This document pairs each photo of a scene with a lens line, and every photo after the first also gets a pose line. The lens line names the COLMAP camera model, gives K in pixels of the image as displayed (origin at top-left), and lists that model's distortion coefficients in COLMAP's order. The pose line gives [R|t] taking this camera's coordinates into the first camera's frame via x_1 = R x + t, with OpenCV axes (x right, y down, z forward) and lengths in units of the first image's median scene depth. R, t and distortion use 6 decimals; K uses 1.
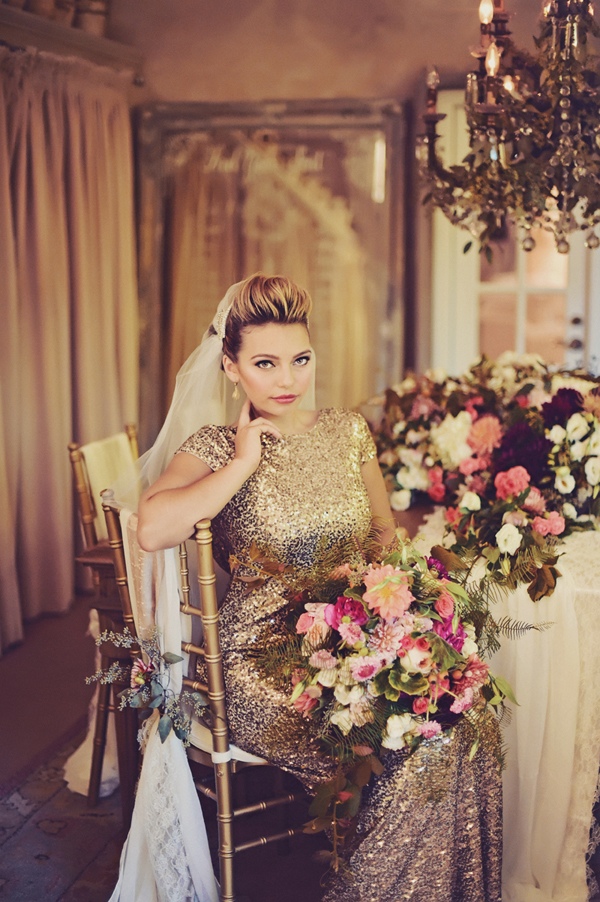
lens RADIAL K [[1311.0, 0, 300.0], [0, 1311.0, 451.0], [0, 0, 1]] dist [-0.164010, 0.136188]
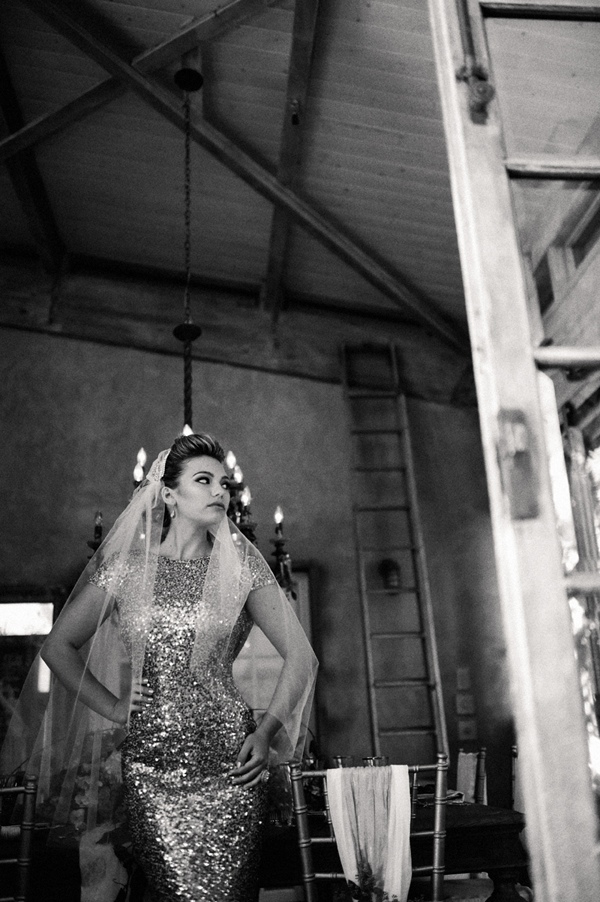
lens RADIAL K [[895.5, 0, 281.3], [0, 895.5, 466.3], [0, 0, 1]] dist [-0.054015, 0.003773]
pose [[0.946523, 0.063279, 0.316371, -0.030948], [0.092080, 0.886813, -0.452862, 0.145899], [-0.309218, 0.457776, 0.833562, 0.055318]]
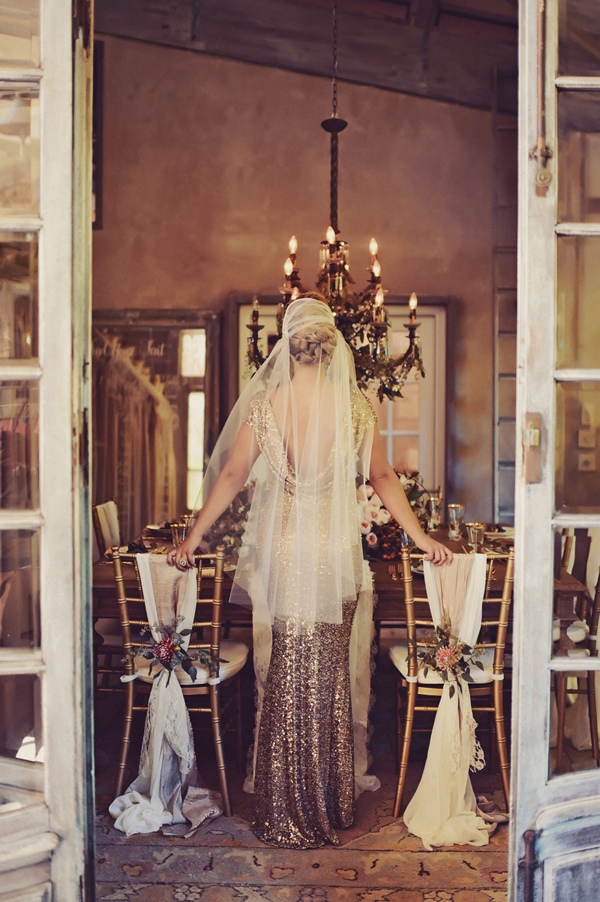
lens RADIAL K [[1016.8, 0, 326.5], [0, 1016.8, 448.1], [0, 0, 1]] dist [-0.062464, 0.014883]
pose [[0.974388, -0.003680, 0.224842, -0.114556], [0.030529, 0.992774, -0.116054, 0.060683], [-0.222790, 0.119946, 0.967459, -0.309071]]
